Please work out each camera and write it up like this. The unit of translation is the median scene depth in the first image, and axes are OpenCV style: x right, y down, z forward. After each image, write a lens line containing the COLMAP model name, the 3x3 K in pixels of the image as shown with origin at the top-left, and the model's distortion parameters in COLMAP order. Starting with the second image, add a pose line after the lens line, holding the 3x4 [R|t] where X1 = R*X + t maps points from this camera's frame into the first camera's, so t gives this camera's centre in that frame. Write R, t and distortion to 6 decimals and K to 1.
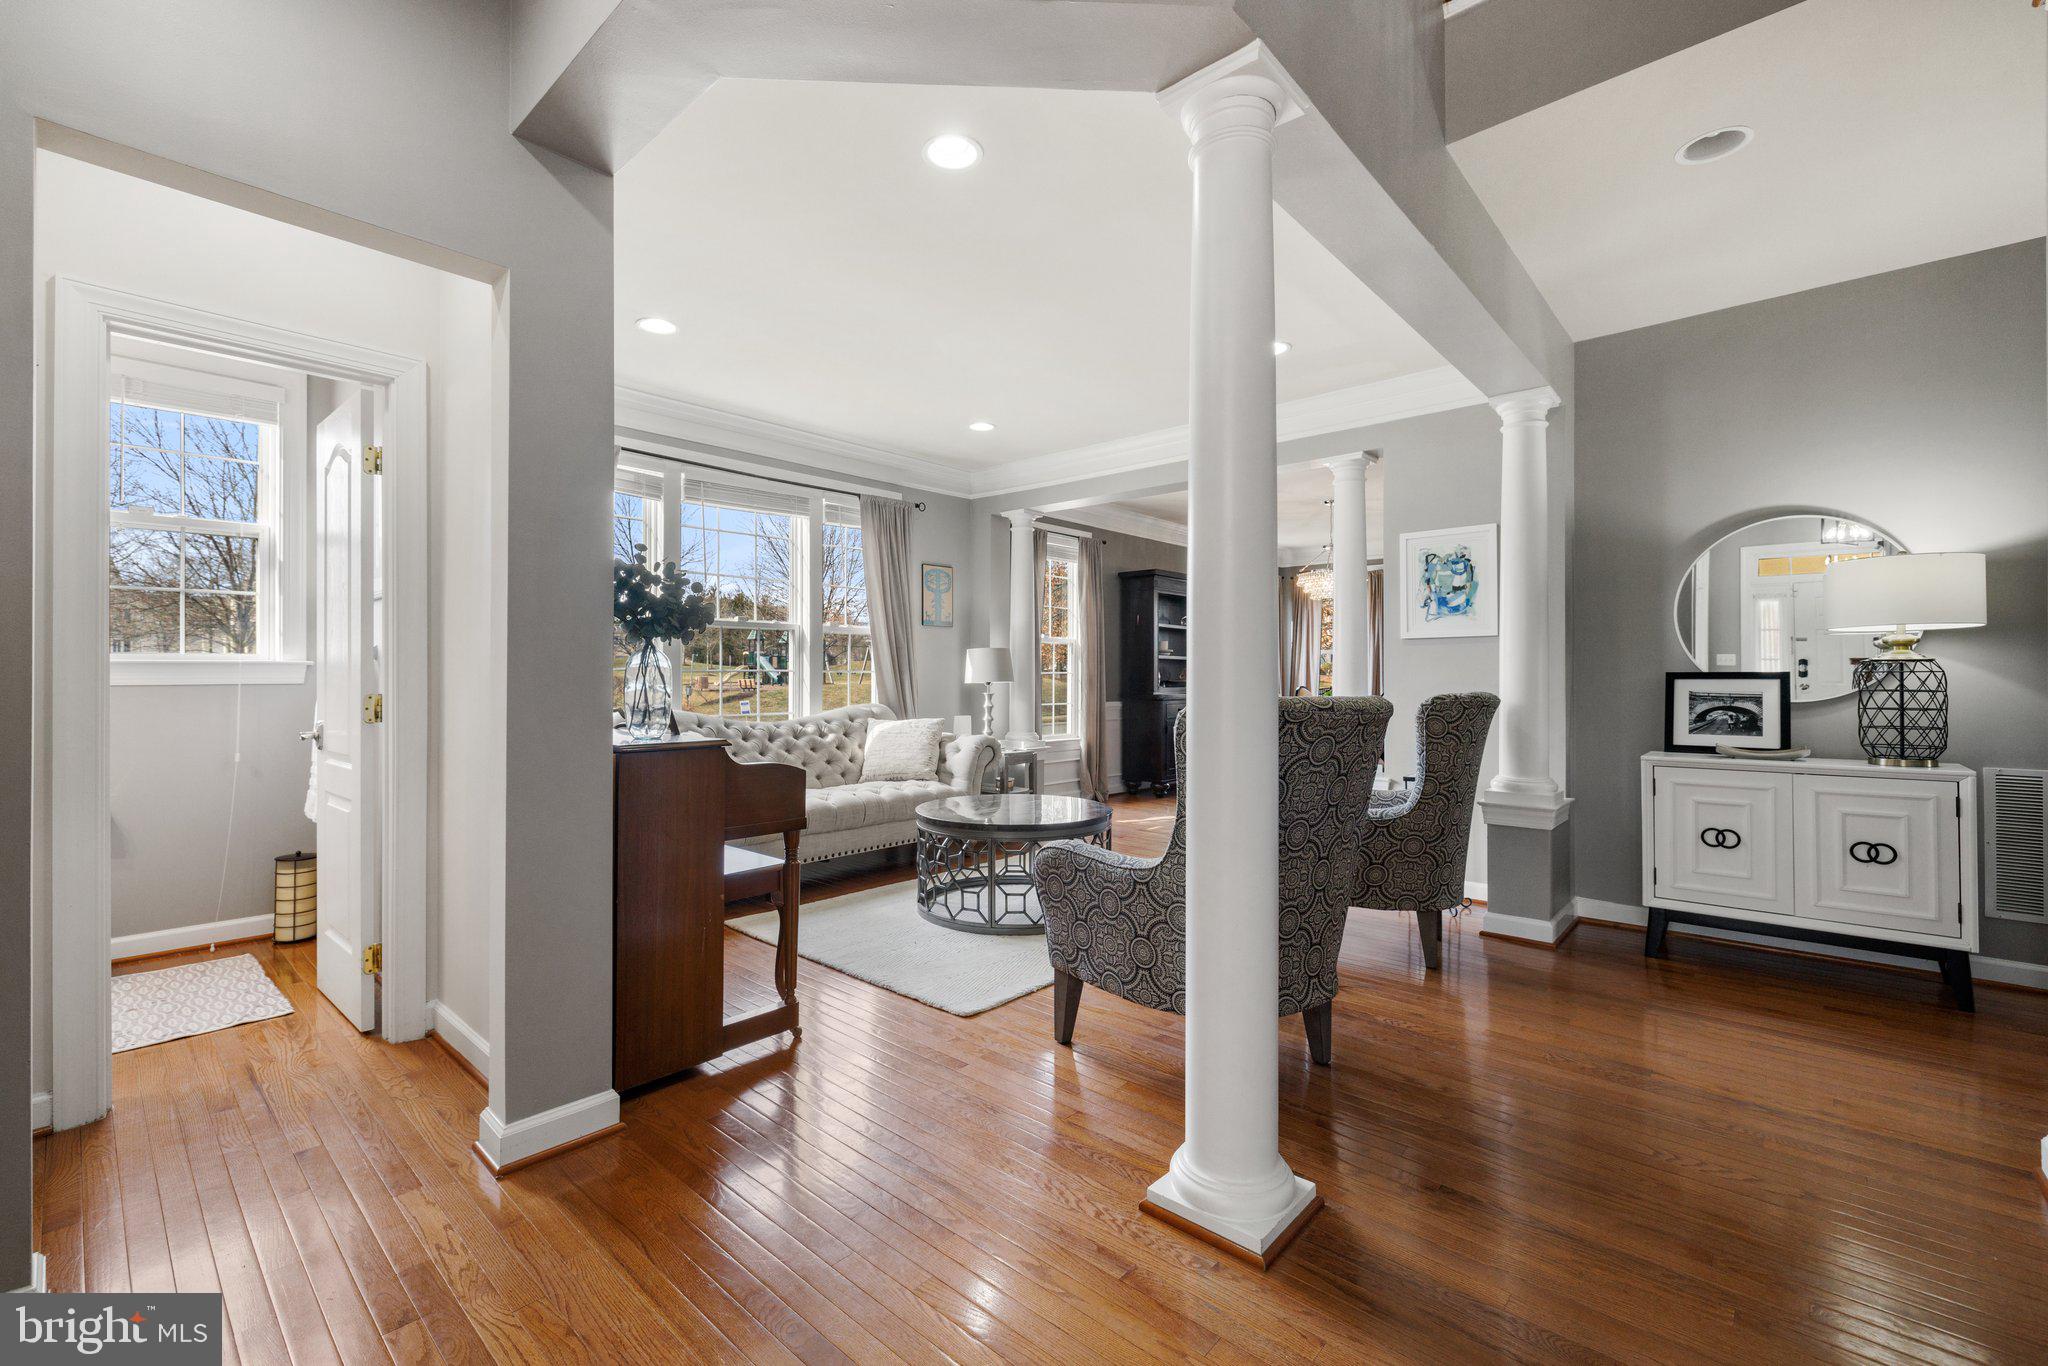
lens RADIAL K [[855.9, 0, 1005.4], [0, 855.9, 658.6], [0, 0, 1]] dist [0.000232, 0.000019]
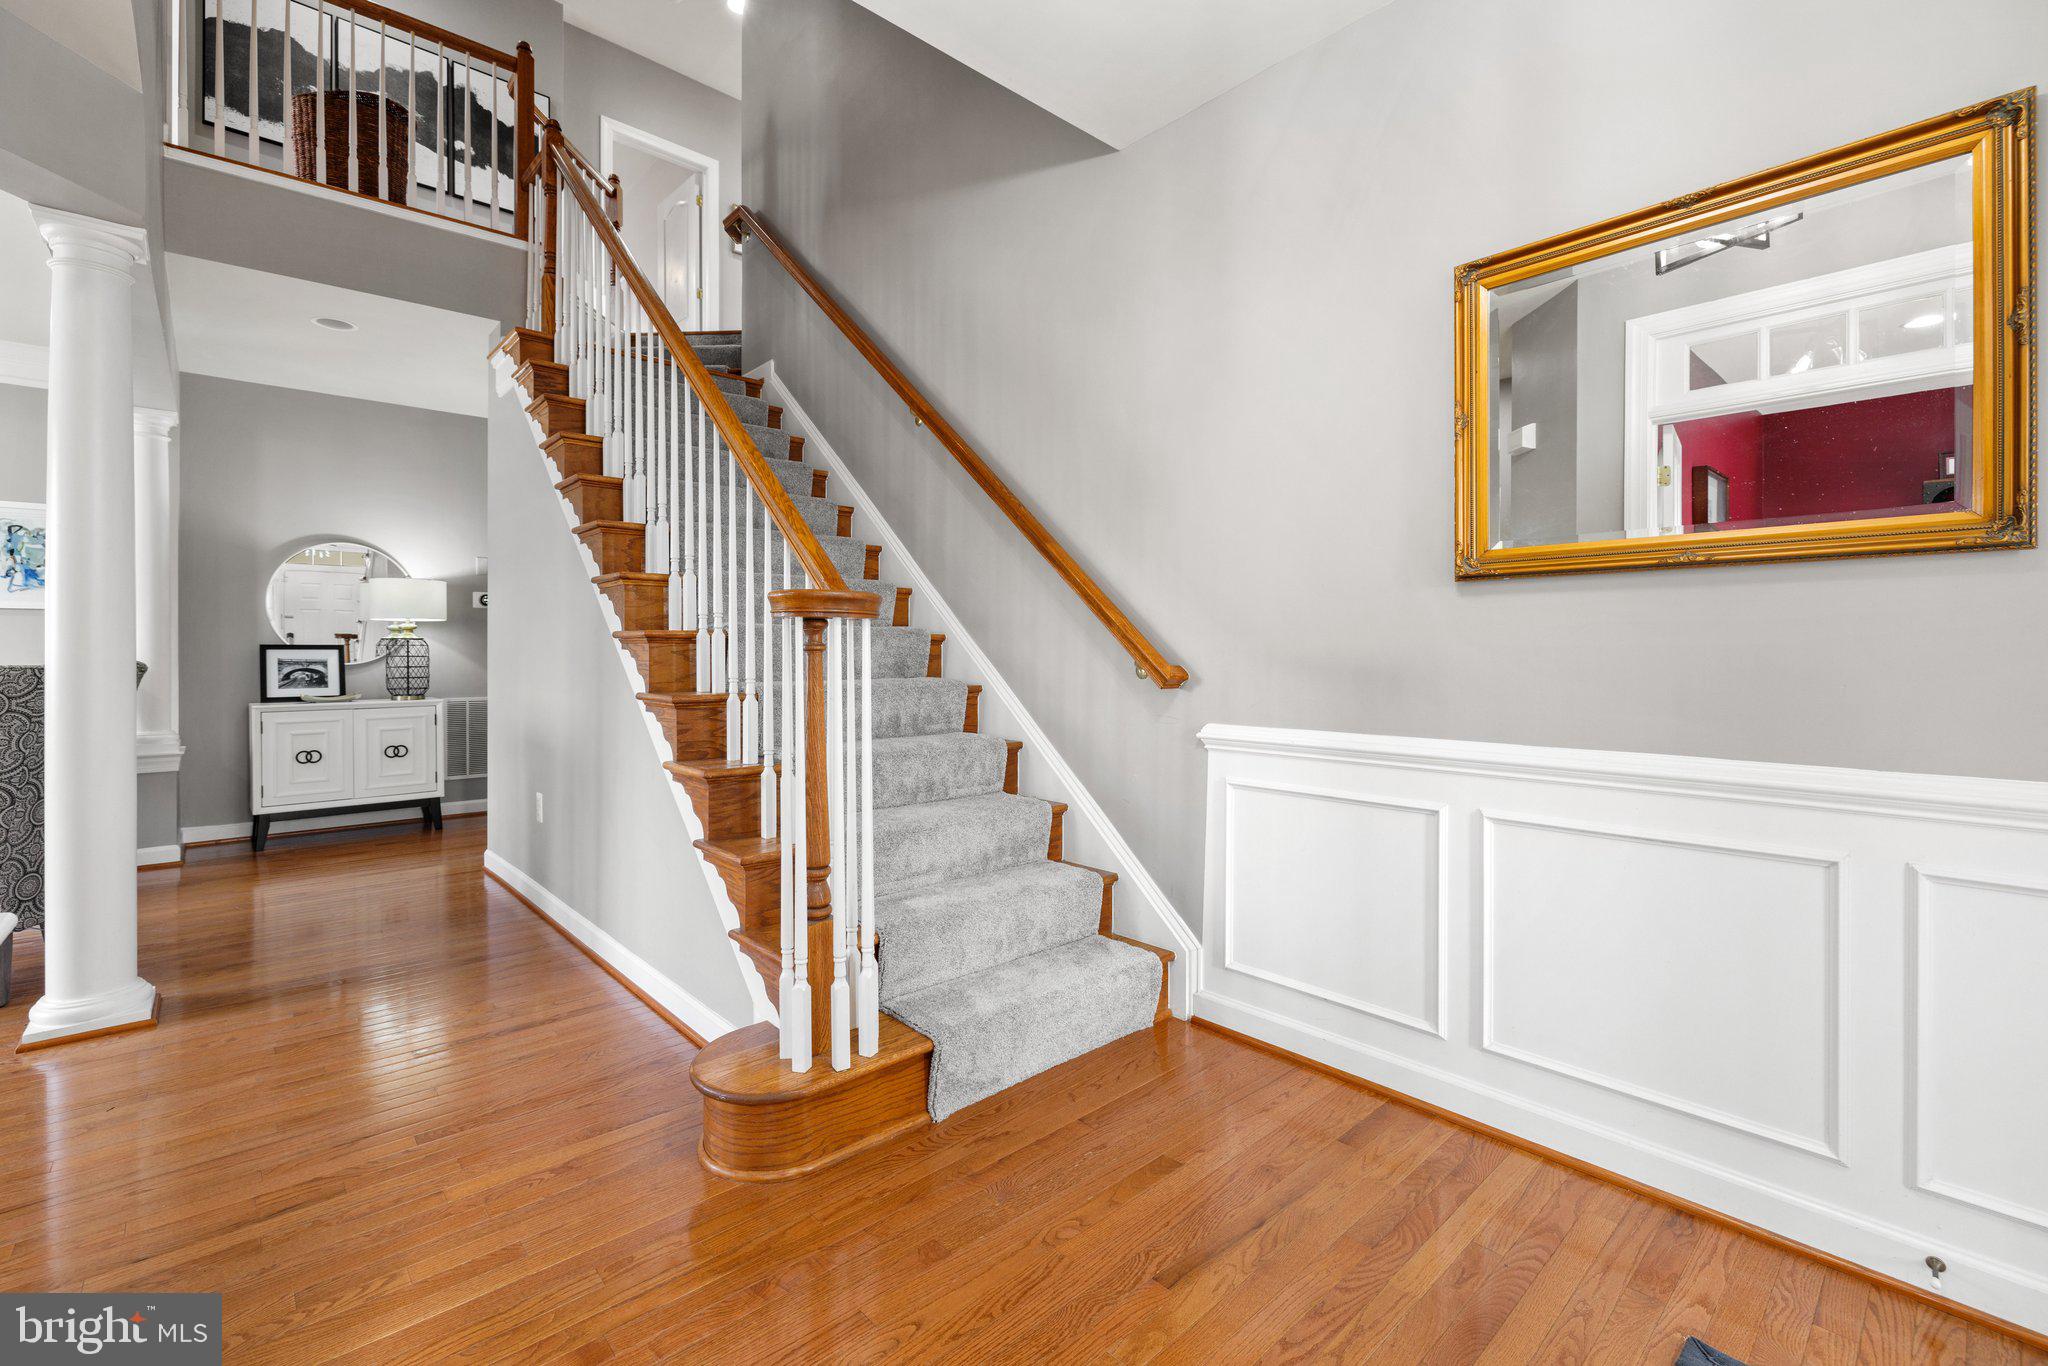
lens RADIAL K [[871.9, 0, 1007.1], [0, 871.9, 672.9], [0, 0, 1]] dist [0.002490, 0.000422]
pose [[0.091963, -0.025993, 0.995423, -0.523613], [-0.023022, 0.999337, 0.028222, -0.005588], [-0.995496, -0.025512, 0.091304, -0.319444]]
